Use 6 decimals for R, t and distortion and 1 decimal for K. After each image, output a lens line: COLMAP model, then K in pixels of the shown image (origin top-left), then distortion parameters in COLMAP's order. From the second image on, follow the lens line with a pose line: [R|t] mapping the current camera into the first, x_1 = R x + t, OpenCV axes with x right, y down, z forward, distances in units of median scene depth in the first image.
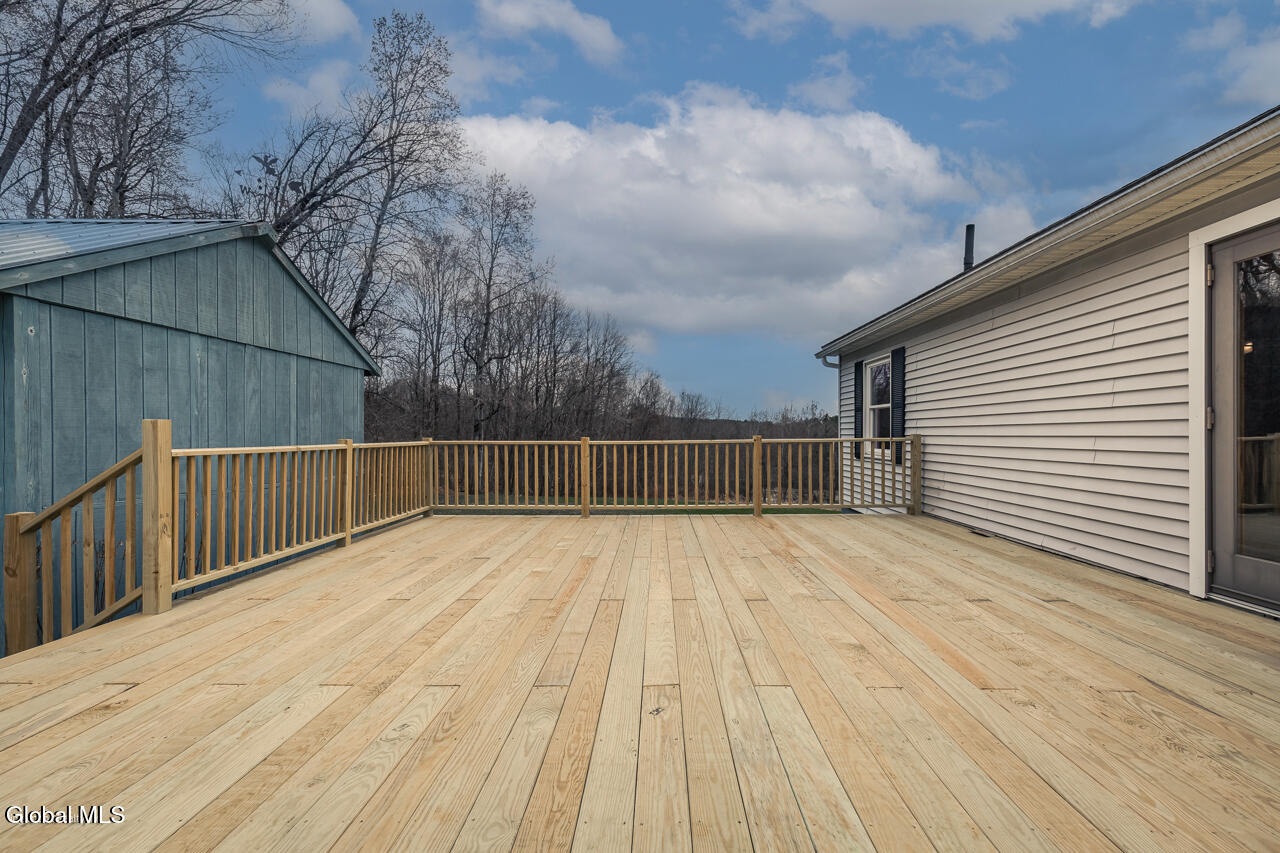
lens RADIAL K [[588.7, 0, 639.3], [0, 588.7, 431.7], [0, 0, 1]] dist [0.004072, 0.000155]
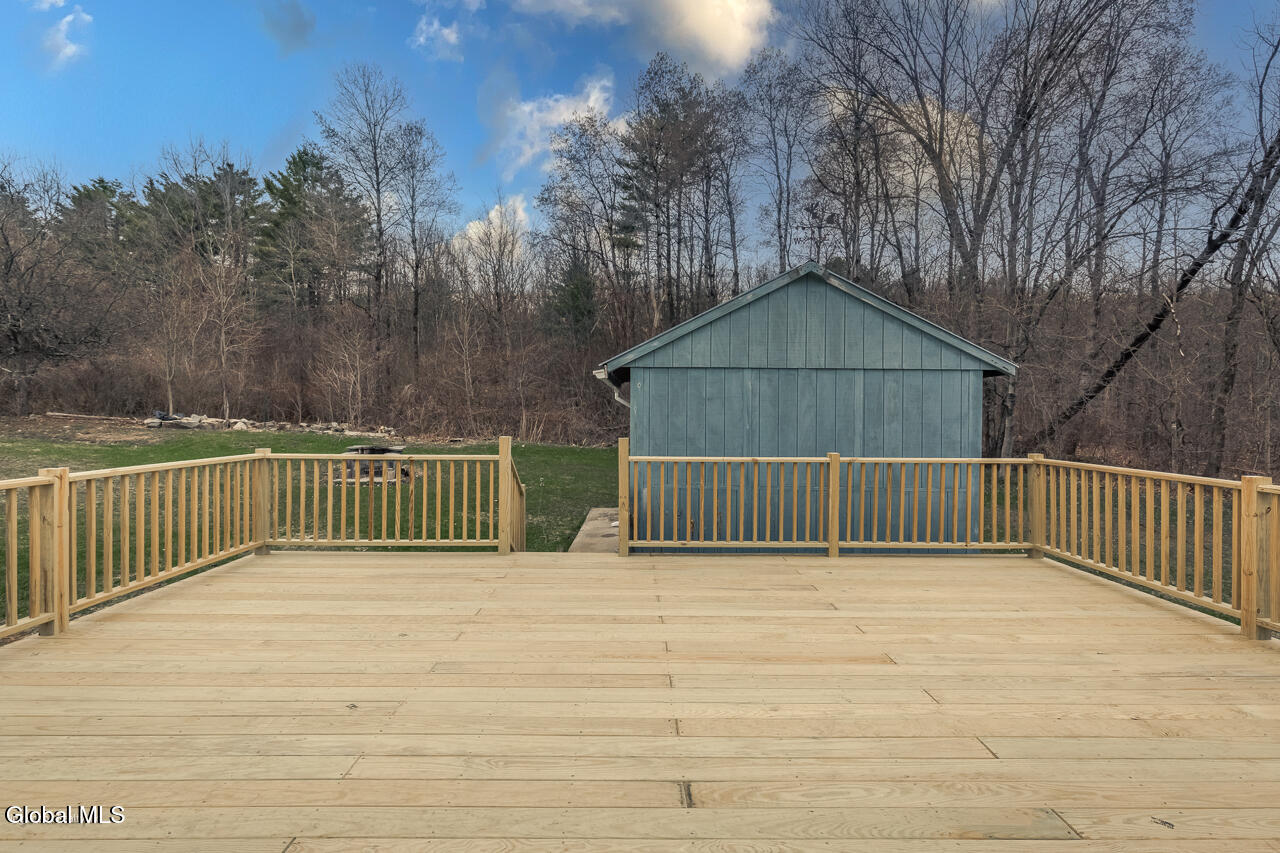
lens RADIAL K [[588.7, 0, 639.3], [0, 588.7, 415.1], [0, 0, 1]] dist [0.004072, 0.000155]
pose [[0.040137, 0.007986, -0.999162, 0.603371], [-0.000516, 0.999968, 0.007972, -0.072362], [0.999194, 0.000195, 0.040140, 0.722090]]
